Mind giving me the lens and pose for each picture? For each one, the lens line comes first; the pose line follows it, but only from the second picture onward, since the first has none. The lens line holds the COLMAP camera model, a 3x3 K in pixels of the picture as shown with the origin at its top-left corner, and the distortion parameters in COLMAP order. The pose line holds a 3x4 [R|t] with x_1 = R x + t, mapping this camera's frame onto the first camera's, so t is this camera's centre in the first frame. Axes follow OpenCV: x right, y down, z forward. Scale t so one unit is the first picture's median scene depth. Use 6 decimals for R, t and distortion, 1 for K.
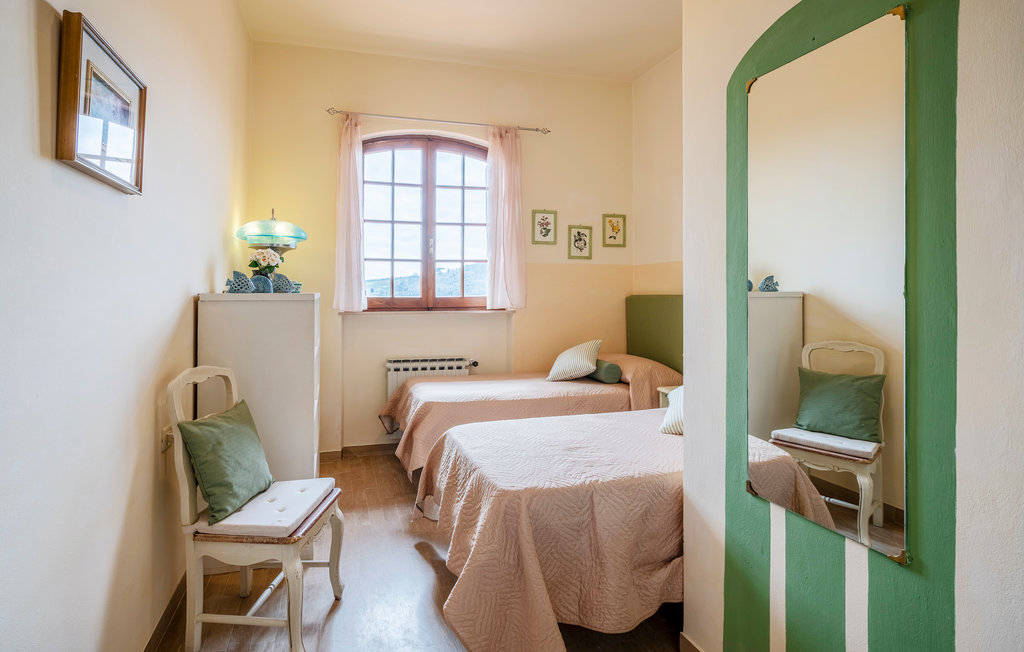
lens RADIAL K [[481.0, 0, 454.9], [0, 481.0, 289.9], [0, 0, 1]] dist [-0.000831, -0.000334]
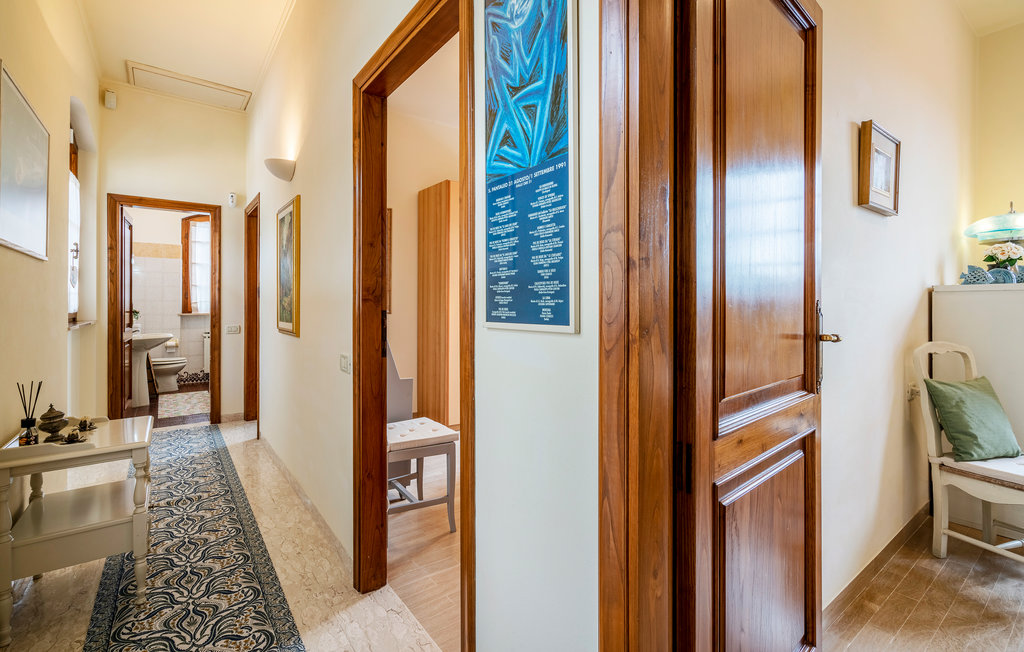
lens RADIAL K [[460.9, 0, 511.5], [0, 460.9, 303.5], [0, 0, 1]] dist [-0.001294, -0.000065]
pose [[0.387360, -0.009144, -0.921883, 0.145402], [0.010264, 0.999932, -0.005605, 0.053618], [0.921871, -0.007291, 0.387427, -0.489606]]
